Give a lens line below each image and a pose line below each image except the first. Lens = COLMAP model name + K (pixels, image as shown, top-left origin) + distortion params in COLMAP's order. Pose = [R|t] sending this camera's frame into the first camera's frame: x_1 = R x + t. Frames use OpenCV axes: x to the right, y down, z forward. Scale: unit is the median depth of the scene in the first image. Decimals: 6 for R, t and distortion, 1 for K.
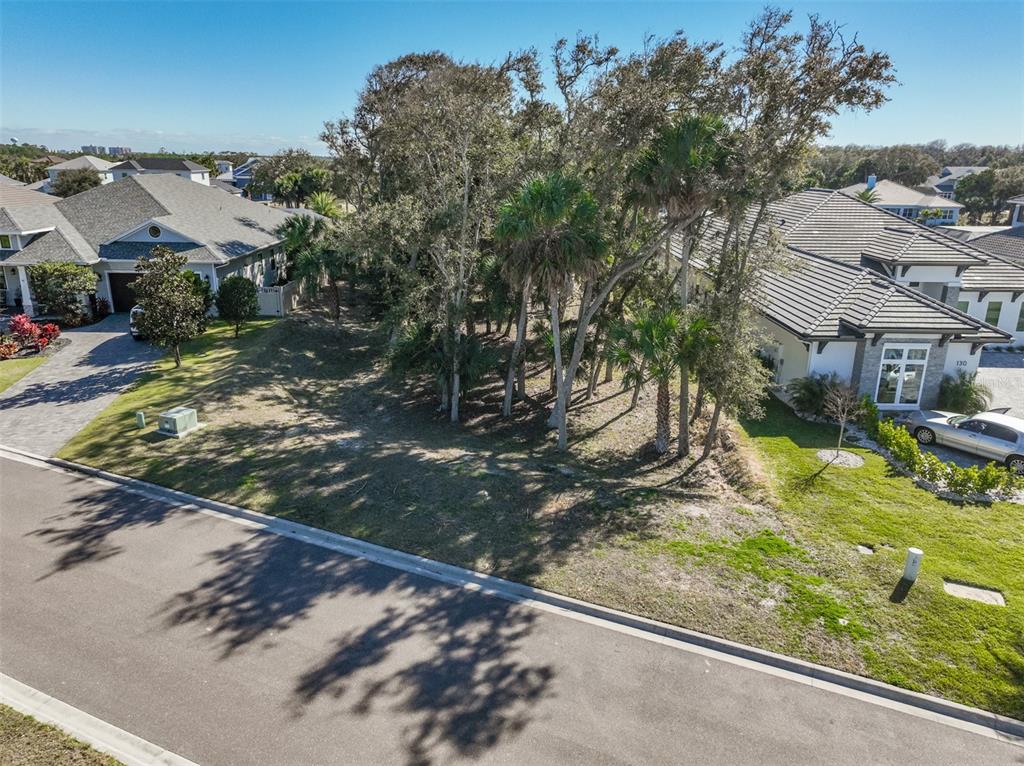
lens RADIAL K [[722.0, 0, 514.7], [0, 722.0, 380.5], [0, 0, 1]] dist [-0.002958, 0.008903]
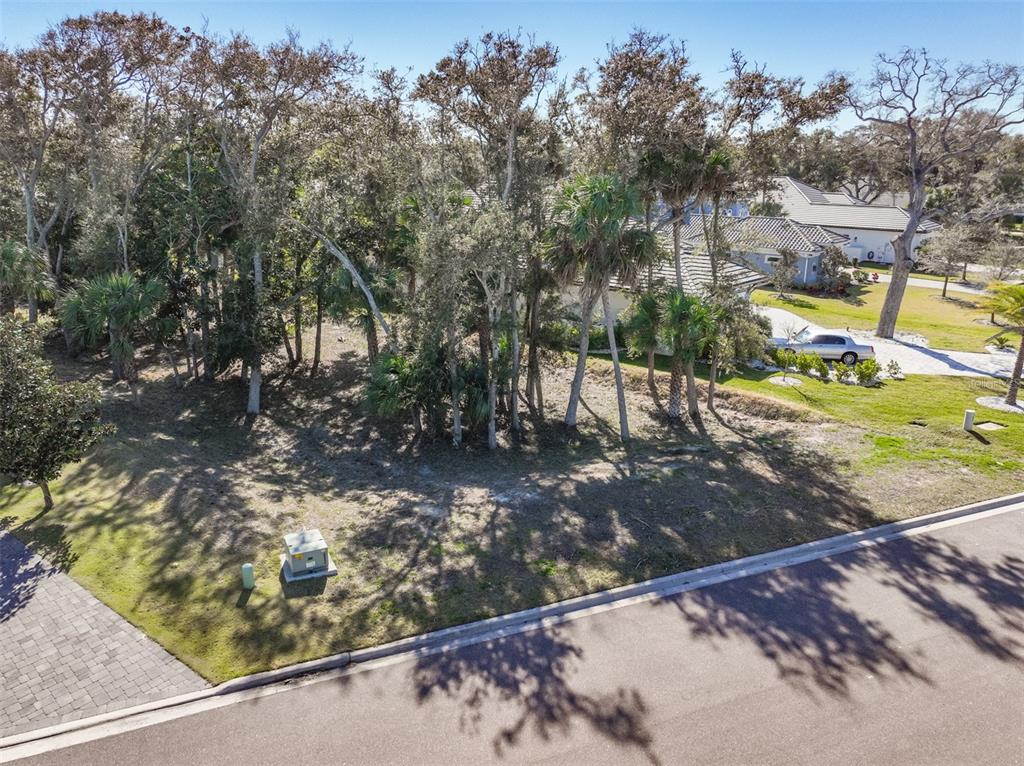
lens RADIAL K [[722.0, 0, 514.7], [0, 722.0, 380.5], [0, 0, 1]] dist [-0.002958, 0.008903]
pose [[0.677881, -0.224439, 0.700074, -0.884175], [0.212759, 0.971402, 0.105410, -0.149982], [-0.703712, 0.077491, 0.706247, 0.431993]]
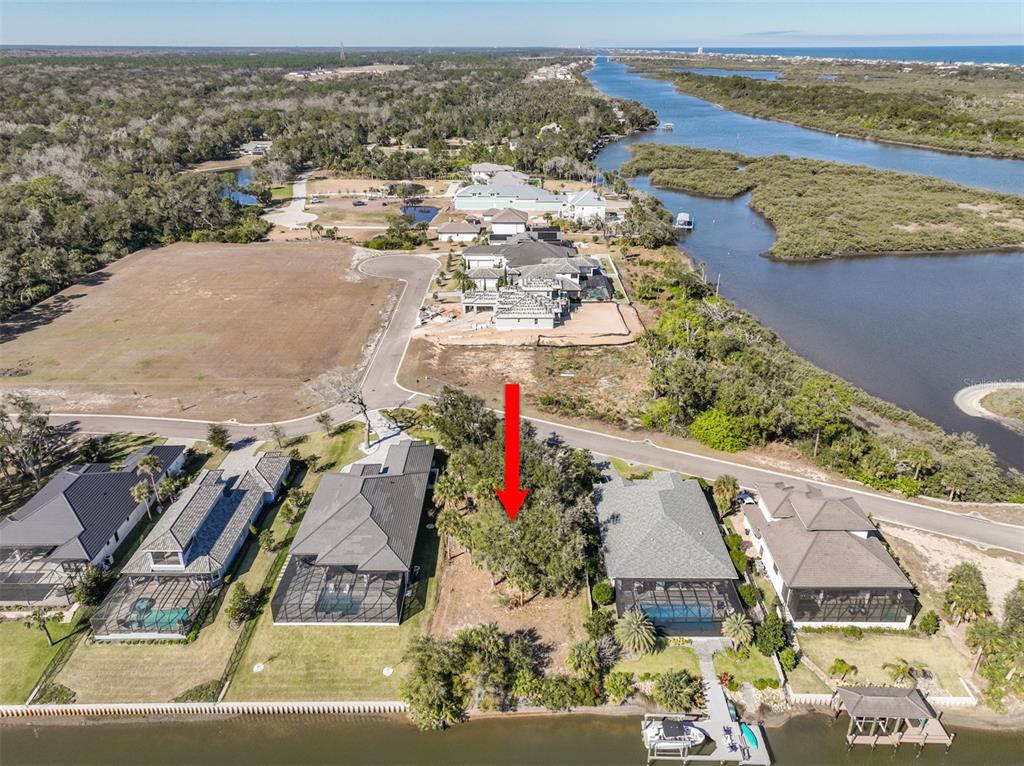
lens RADIAL K [[731.4, 0, 515.1], [0, 731.4, 382.8], [0, 0, 1]] dist [-0.000897, 0.013401]
pose [[-0.999783, -0.018814, 0.008944, -0.195885], [-0.008118, 0.747256, 0.664487, -4.355791], [-0.019185, 0.664270, -0.747247, 5.264427]]
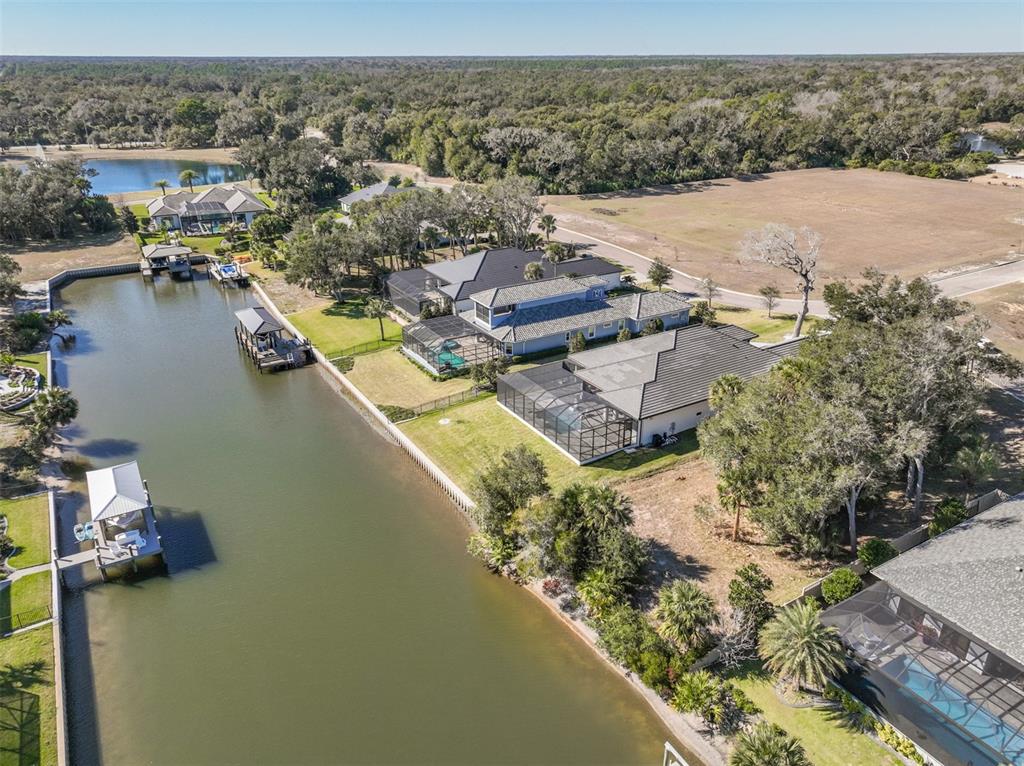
lens RADIAL K [[736.5, 0, 513.7], [0, 736.5, 383.2], [0, 0, 1]] dist [-0.001400, 0.014341]
pose [[-0.504229, -0.361560, 0.784237, -1.753239], [0.248454, 0.808999, 0.532720, -2.549612], [-0.827058, 0.463459, -0.318090, 4.133651]]
